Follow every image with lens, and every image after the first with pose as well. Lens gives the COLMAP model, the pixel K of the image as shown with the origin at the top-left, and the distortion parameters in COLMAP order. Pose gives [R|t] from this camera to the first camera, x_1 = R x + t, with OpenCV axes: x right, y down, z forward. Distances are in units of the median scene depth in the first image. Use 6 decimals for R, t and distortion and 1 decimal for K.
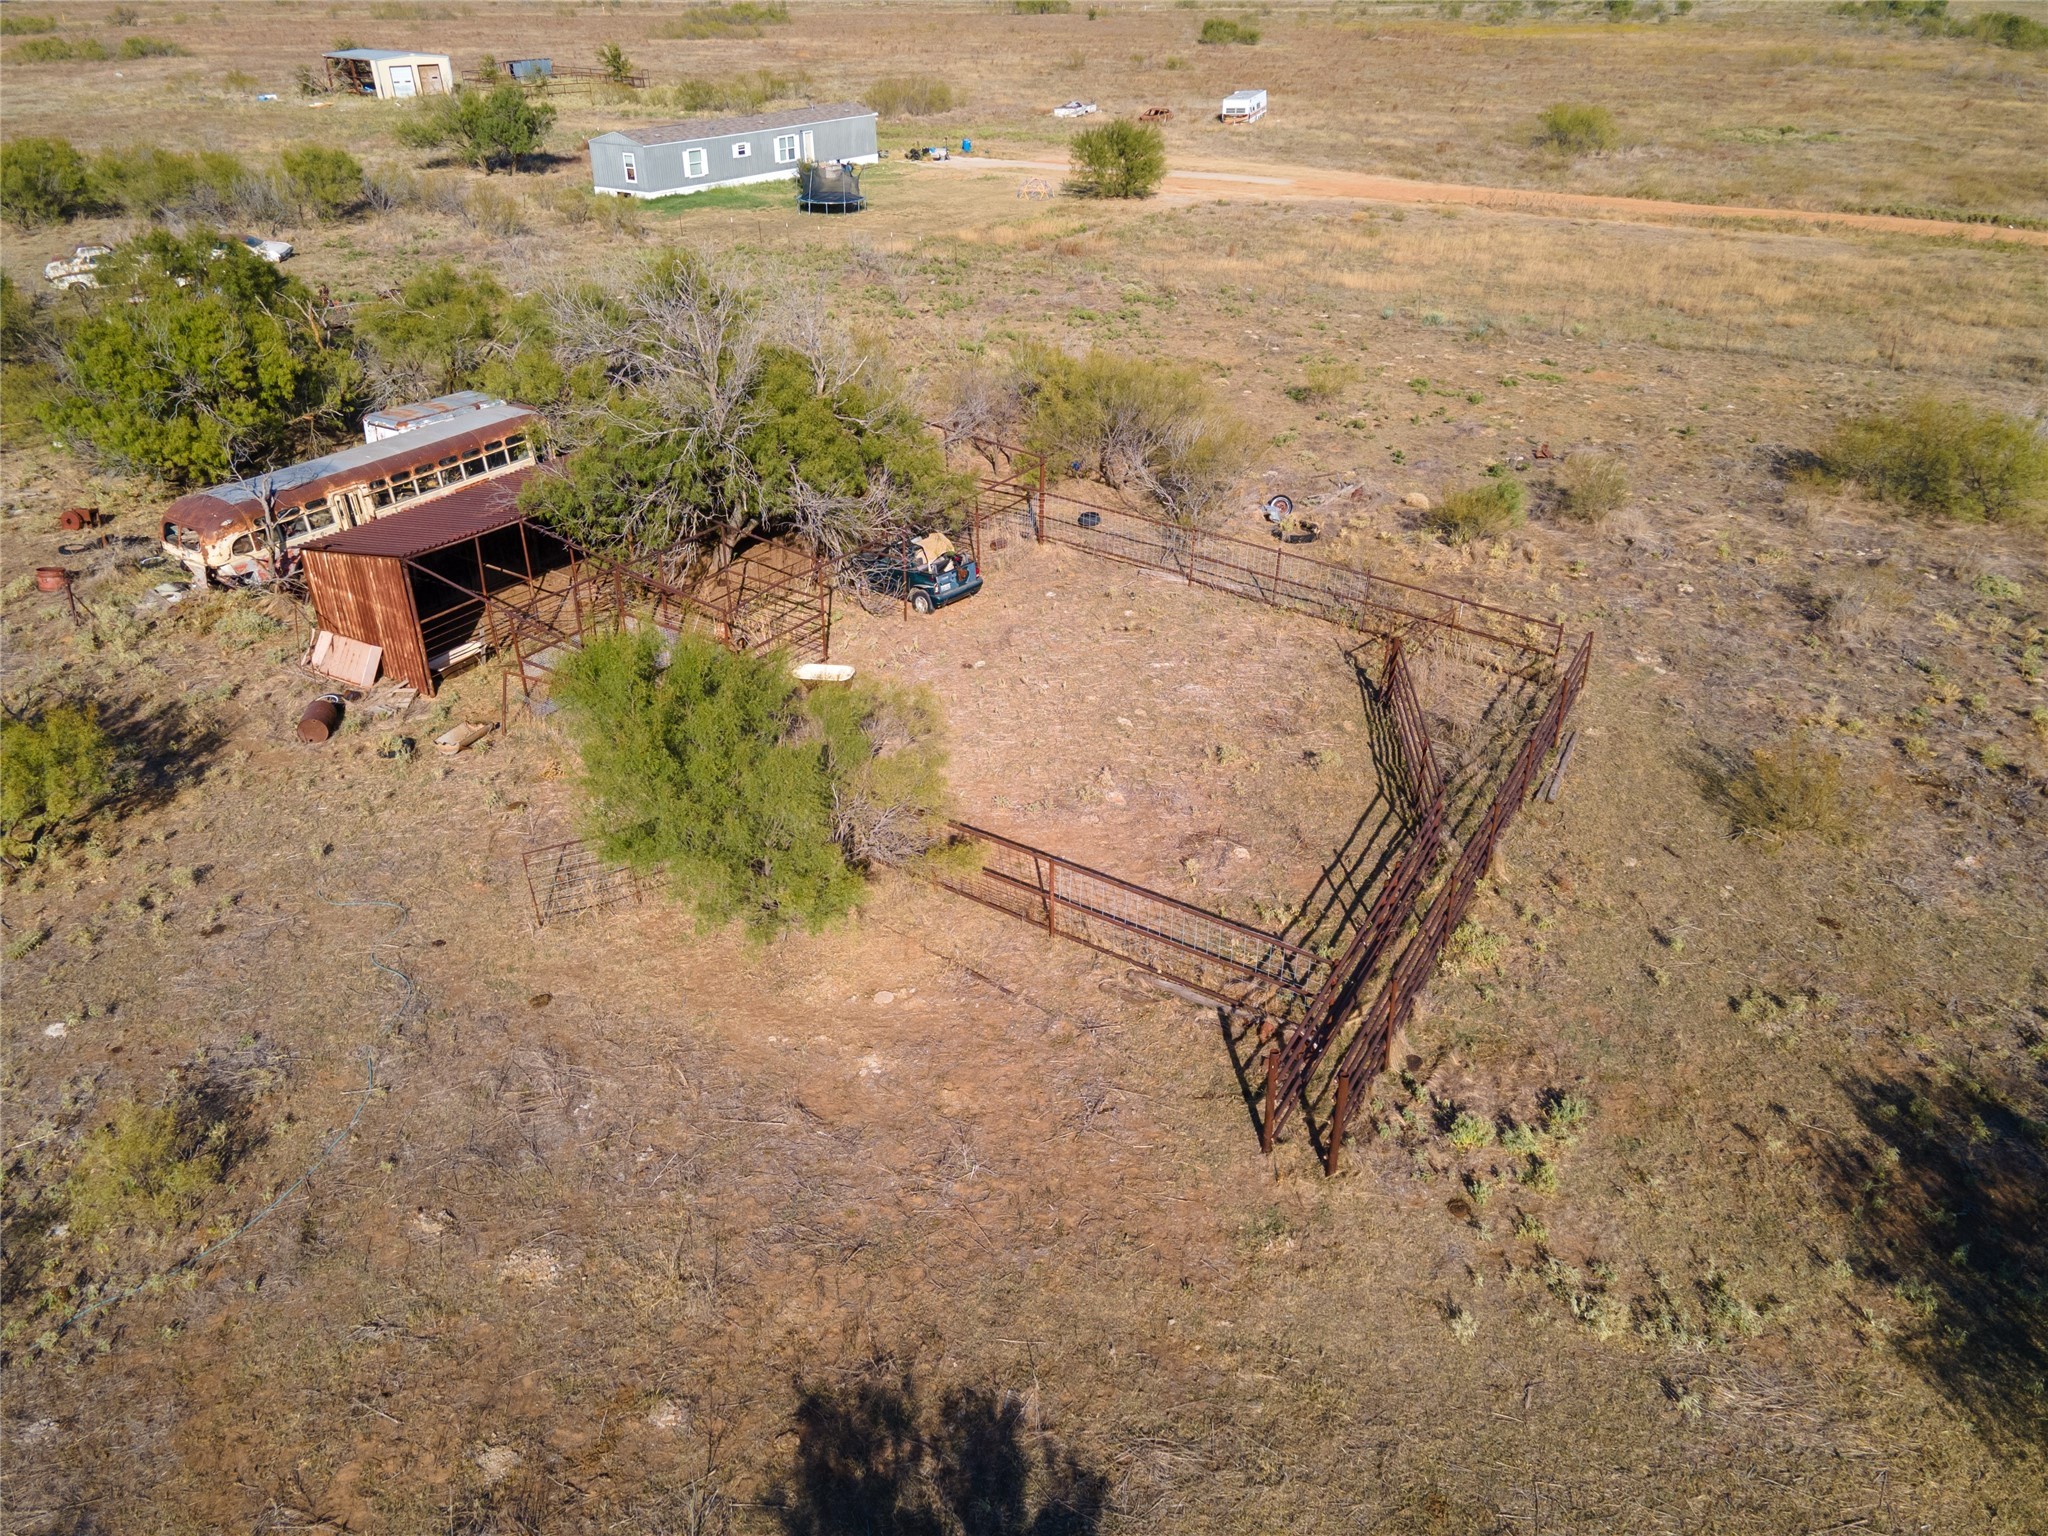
lens RADIAL K [[1482.6, 0, 1023.1], [0, 1482.6, 770.5], [0, 0, 1]] dist [0.054855, -0.002271]
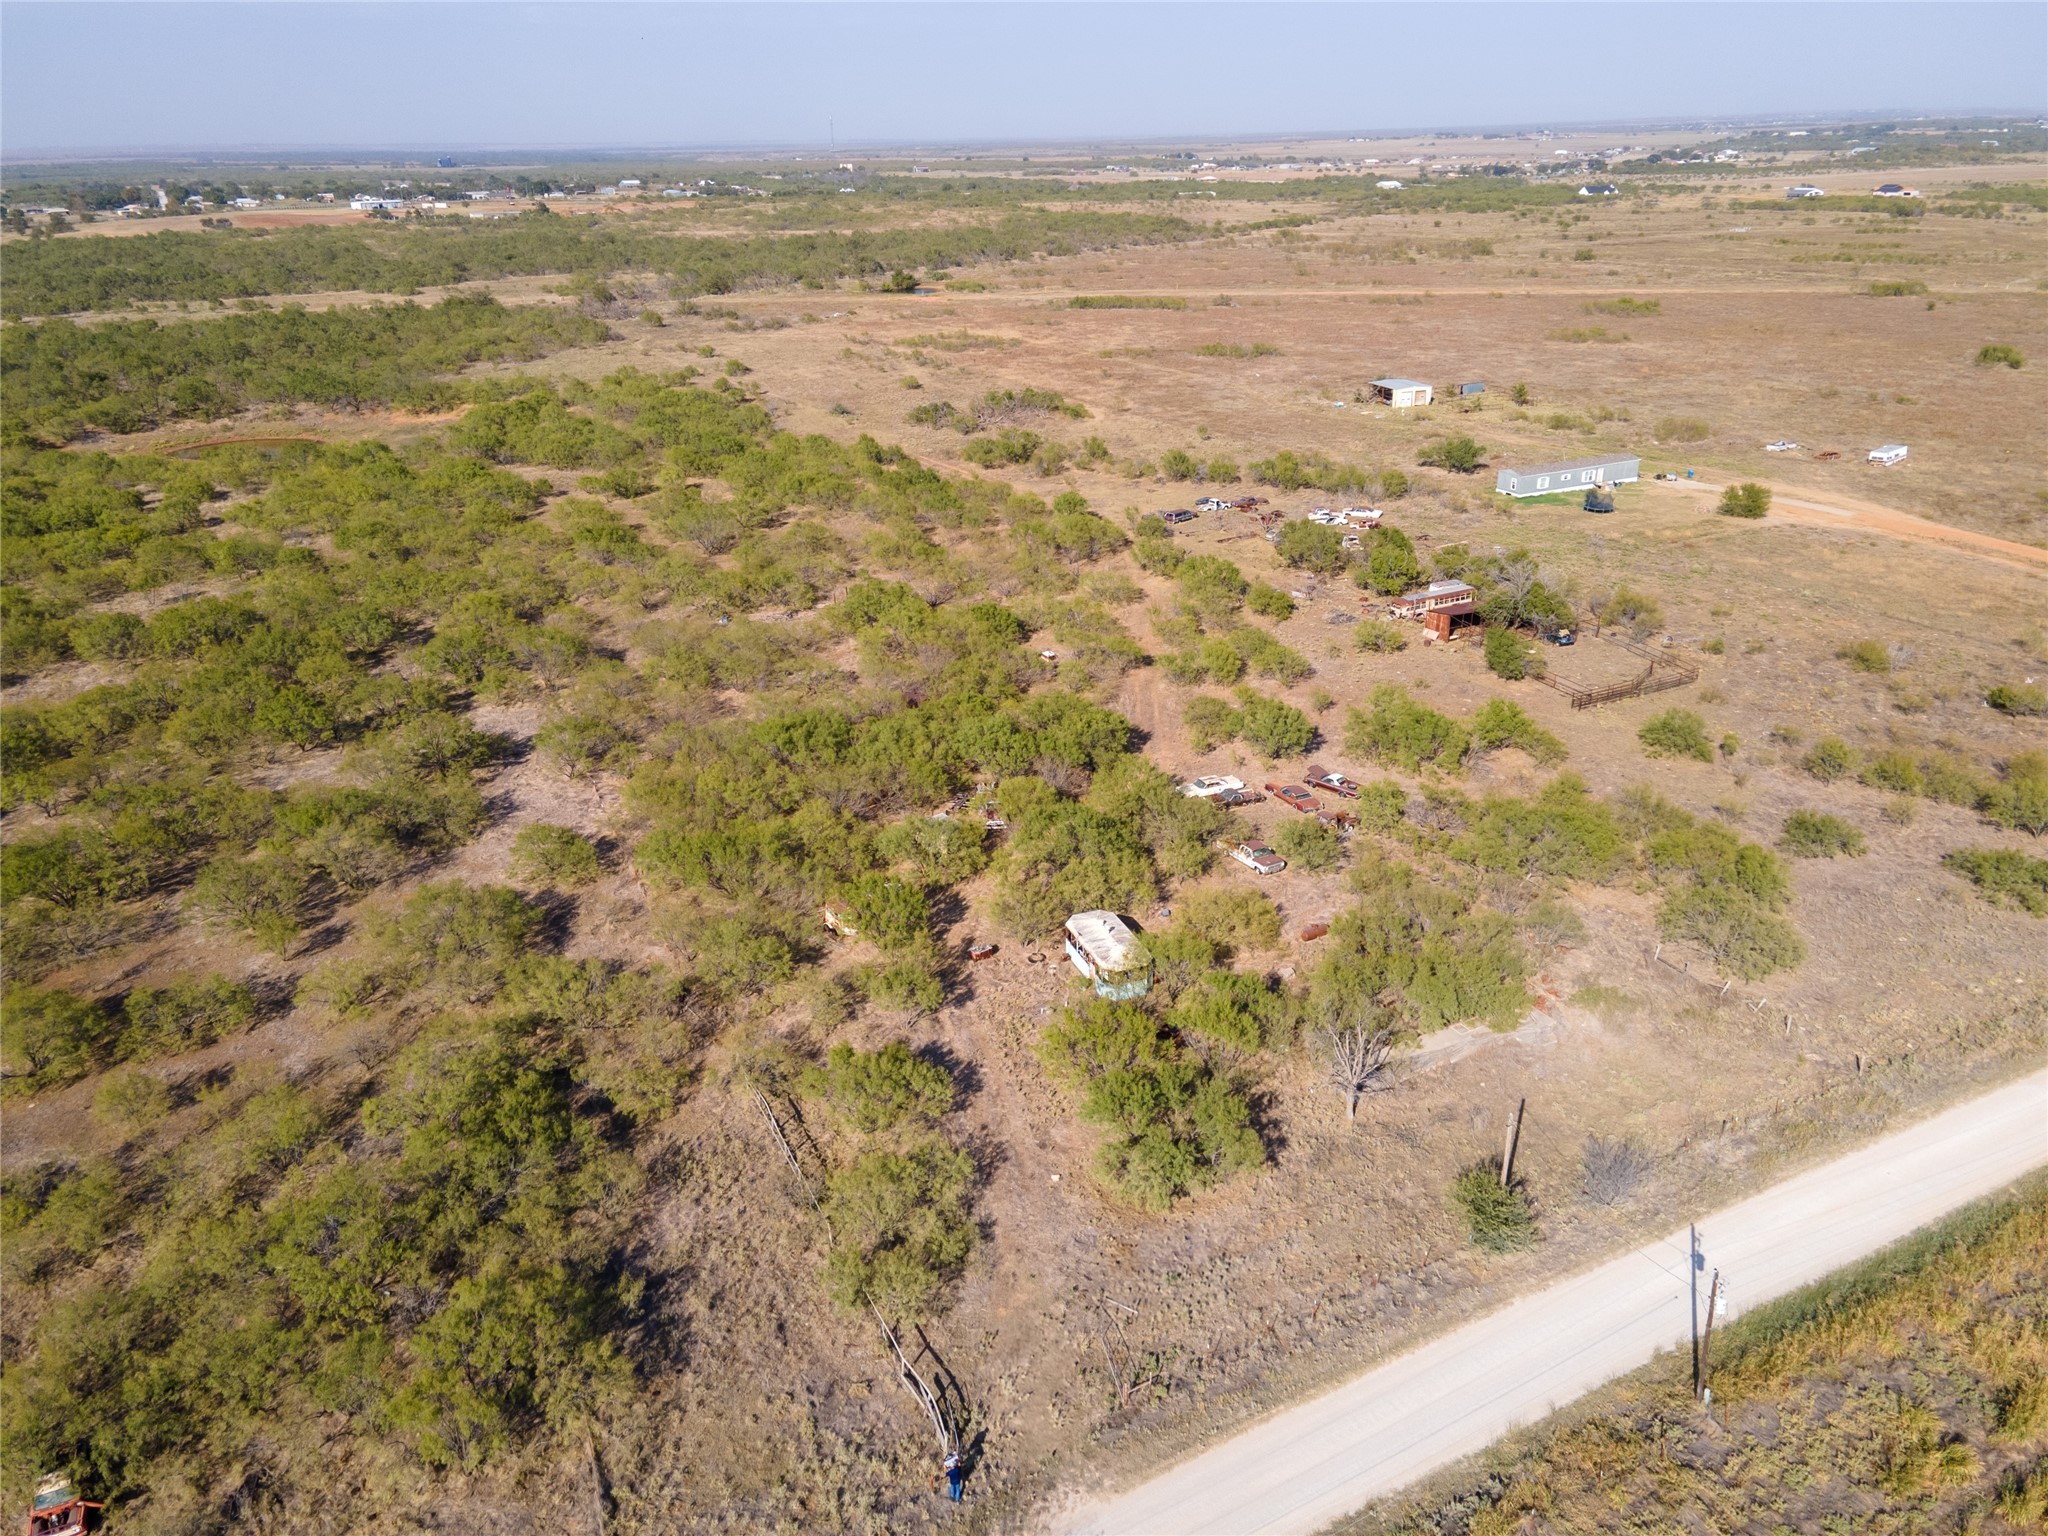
lens RADIAL K [[1482.6, 0, 1026.0], [0, 1482.6, 767.5], [0, 0, 1]] dist [0.054855, -0.002271]
pose [[0.855436, 0.200327, -0.477596, 0.301403], [-0.243459, 0.969465, -0.029426, 0.294997], [0.457118, 0.141447, 0.878087, -1.385758]]
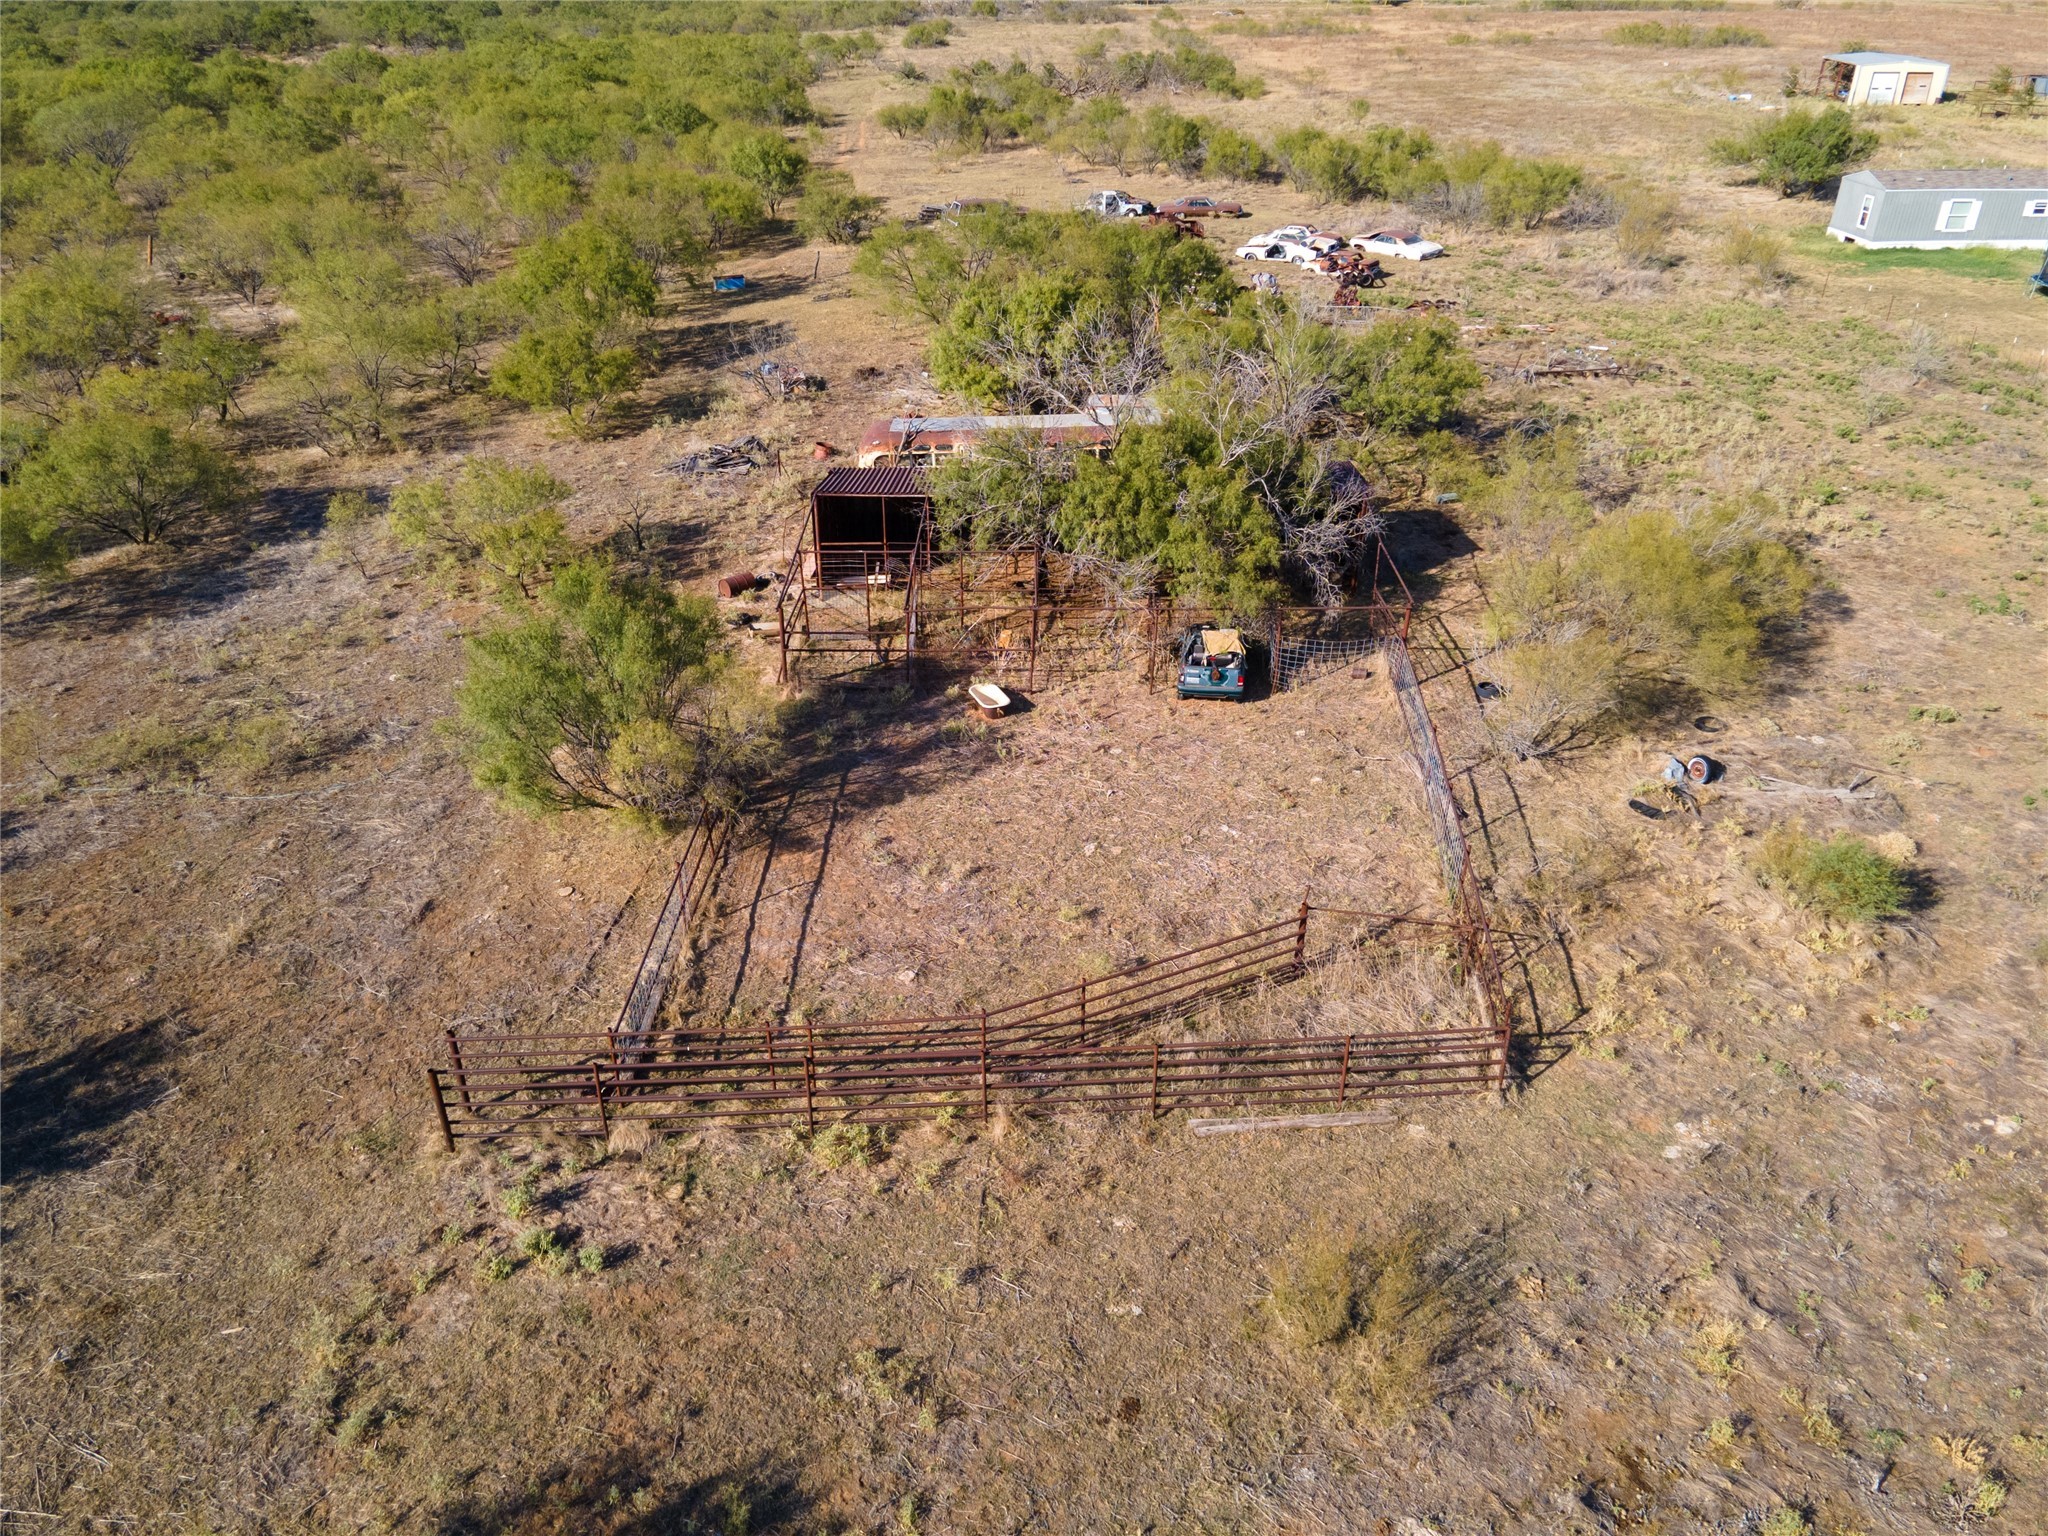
lens RADIAL K [[1482.6, 0, 1022.8], [0, 1482.6, 765.6], [0, 0, 1]] dist [0.054855, -0.002271]
pose [[0.558066, 0.413470, -0.719448, 0.237871], [-0.404022, 0.892697, 0.199643, -0.085209], [0.724796, 0.179259, 0.665235, 0.097073]]
